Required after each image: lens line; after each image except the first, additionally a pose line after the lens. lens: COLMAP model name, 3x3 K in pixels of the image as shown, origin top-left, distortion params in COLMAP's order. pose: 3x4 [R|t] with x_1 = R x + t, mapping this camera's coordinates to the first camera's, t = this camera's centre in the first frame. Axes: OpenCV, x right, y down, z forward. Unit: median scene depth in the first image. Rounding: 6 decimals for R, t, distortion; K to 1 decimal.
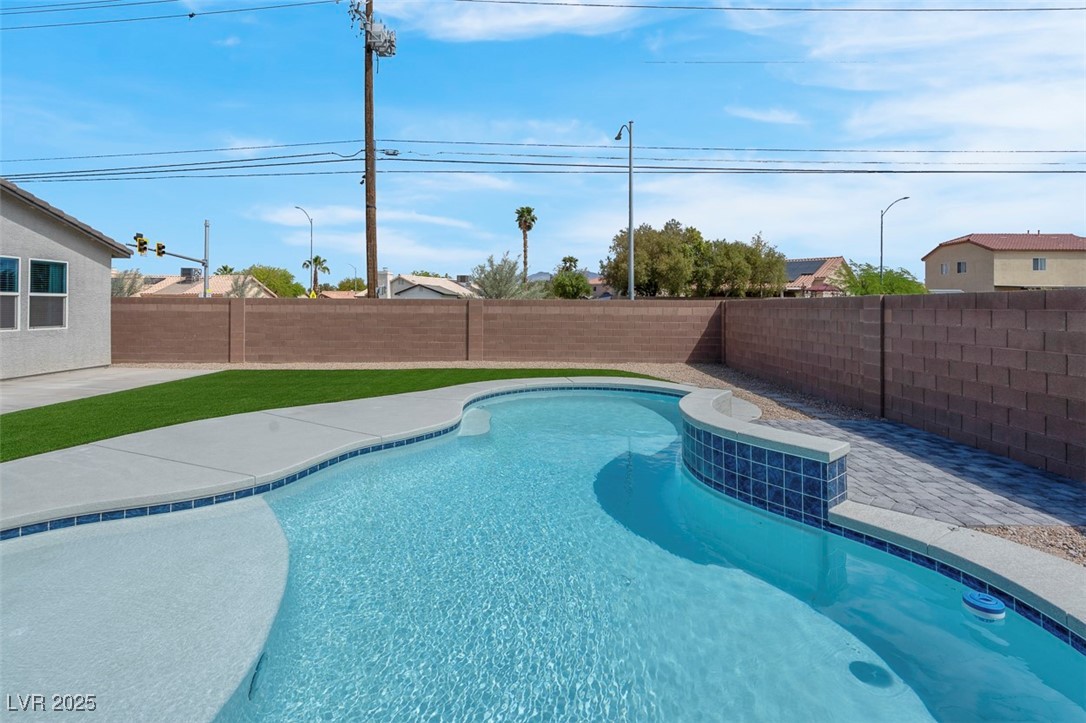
lens RADIAL K [[530.8, 0, 545.0], [0, 530.8, 301.5], [0, 0, 1]] dist [-0.004076, -0.000181]
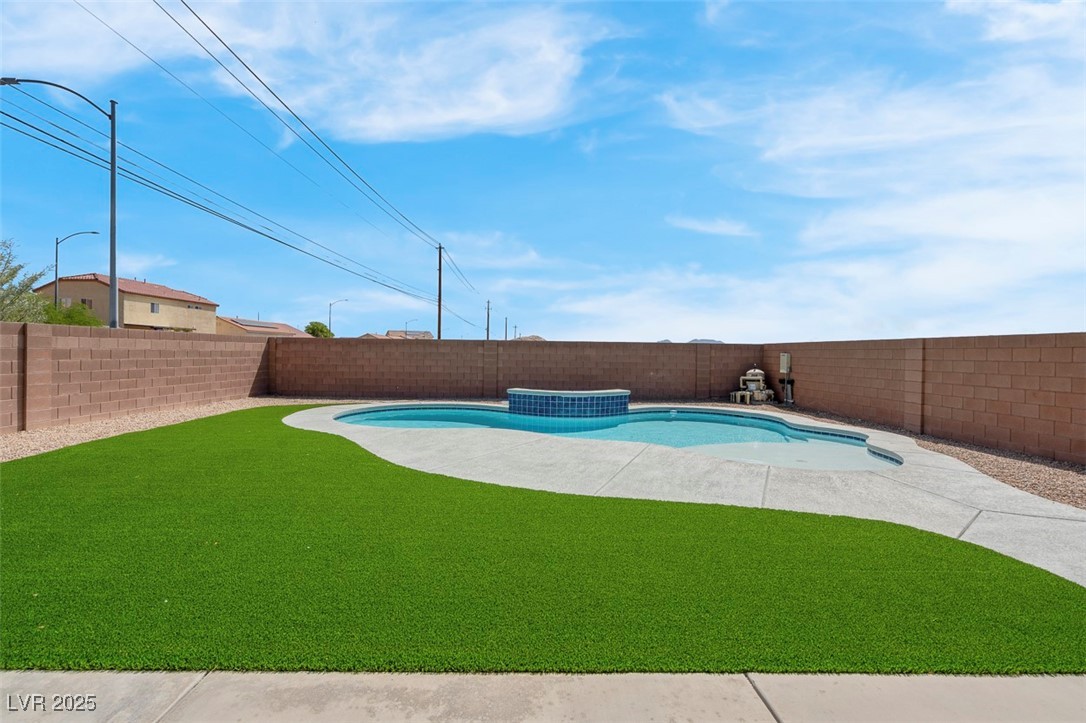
lens RADIAL K [[502.6, 0, 538.3], [0, 502.6, 356.7], [0, 0, 1]] dist [-0.002144, 0.000240]
pose [[-0.039010, -0.015379, 0.999120, -0.693595], [-0.022732, 0.999636, 0.014499, 0.011384], [-0.998980, -0.022146, -0.039346, 0.462413]]
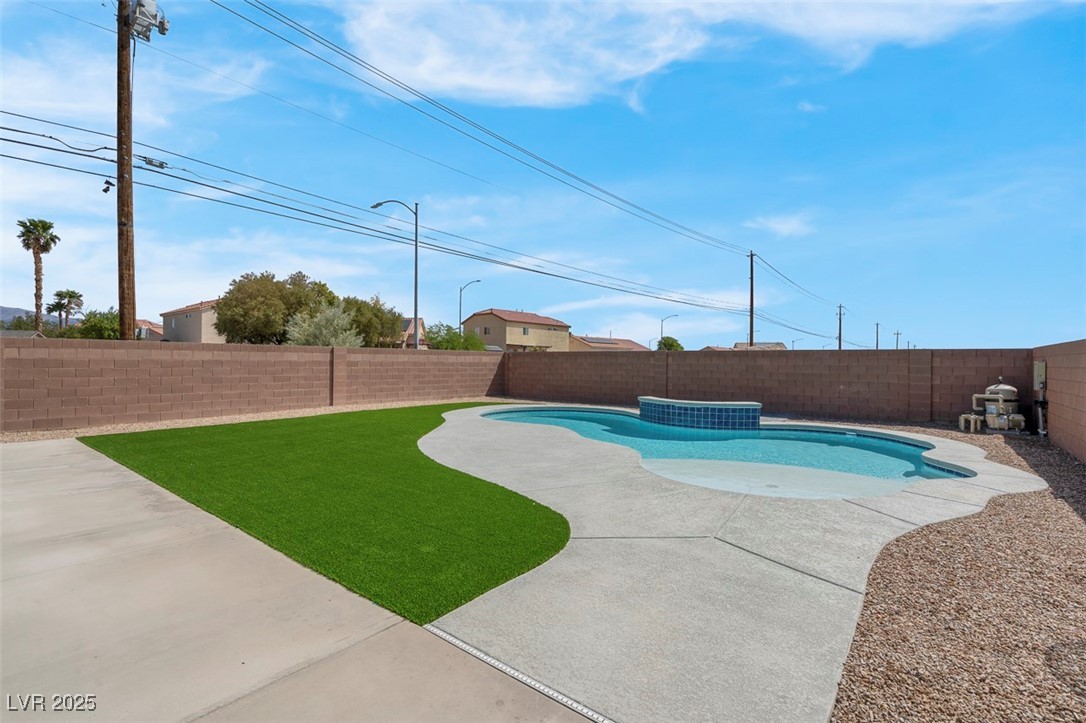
lens RADIAL K [[504.6, 0, 543.0], [0, 504.6, 361.5], [0, 0, 1]] dist [-0.000035, 0.000219]
pose [[0.612370, -0.001345, 0.790570, -0.663625], [-0.011804, 0.999872, 0.010844, 0.008650], [-0.790483, -0.015973, 0.612275, 0.066885]]
